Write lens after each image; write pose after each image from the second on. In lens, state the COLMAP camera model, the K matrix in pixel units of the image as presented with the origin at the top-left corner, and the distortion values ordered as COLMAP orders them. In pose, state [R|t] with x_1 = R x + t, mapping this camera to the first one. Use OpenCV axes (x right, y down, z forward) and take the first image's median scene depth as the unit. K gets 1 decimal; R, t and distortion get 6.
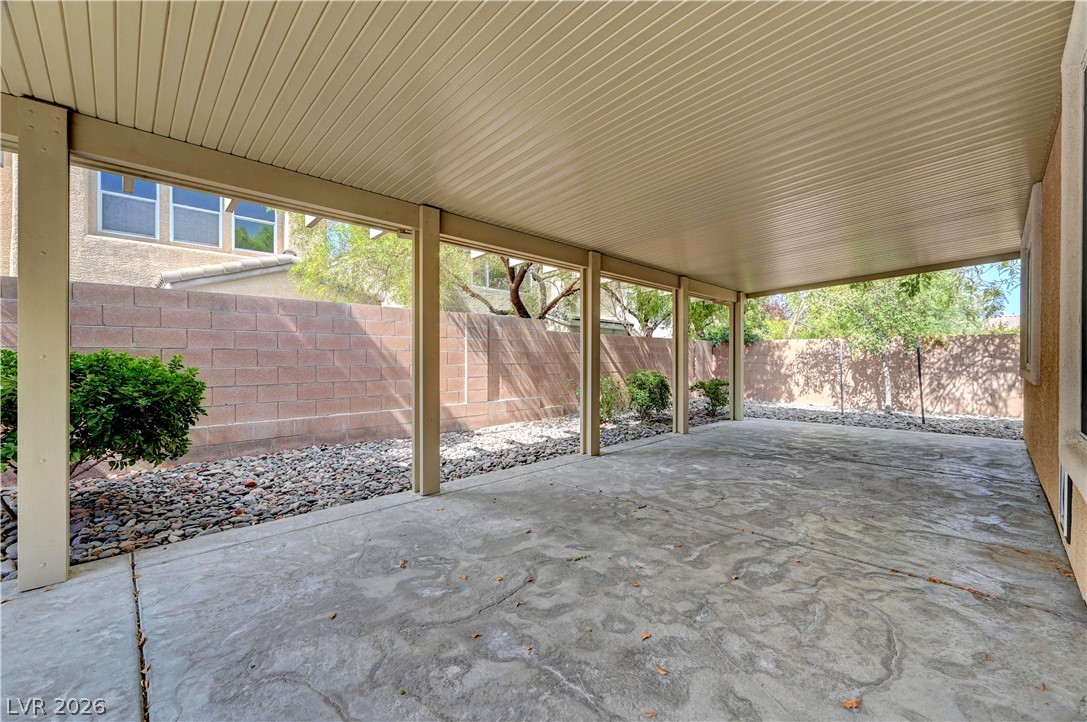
lens RADIAL K [[441.9, 0, 553.9], [0, 441.9, 363.8], [0, 0, 1]] dist [-0.000109, -0.000290]
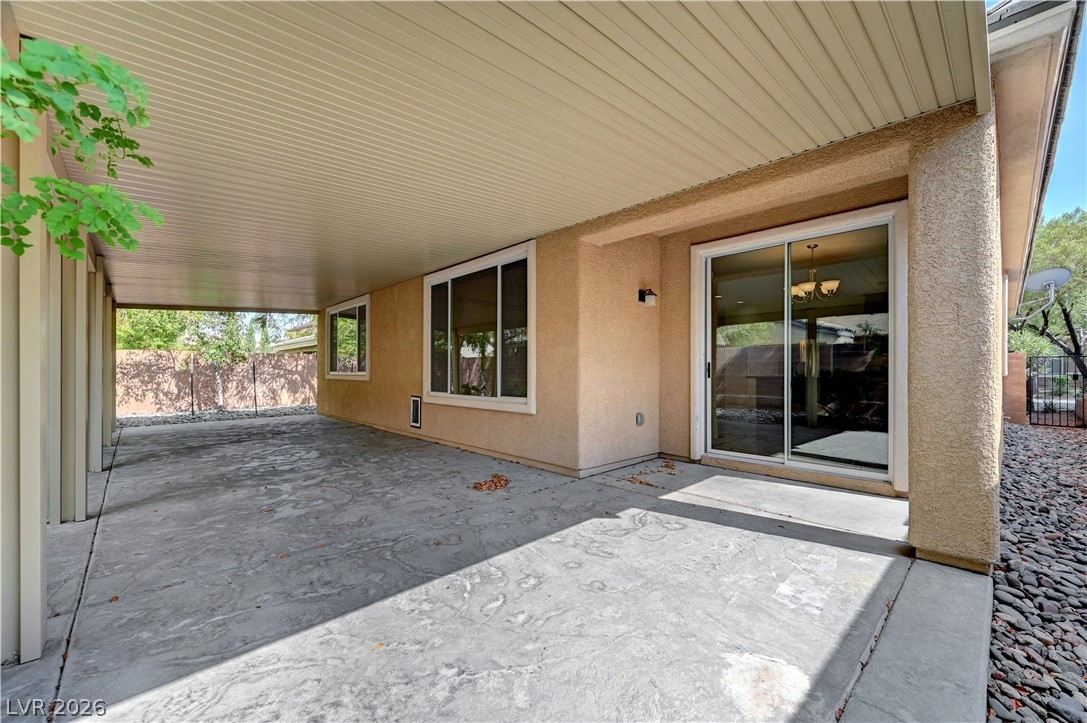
lens RADIAL K [[441.9, 0, 544.1], [0, 441.9, 367.7], [0, 0, 1]] dist [-0.000109, -0.000290]
pose [[0.027840, 0.003155, 0.999607, -0.496655], [0.009409, 0.999950, -0.003419, -0.002436], [-0.999568, 0.009501, 0.027808, 0.008557]]
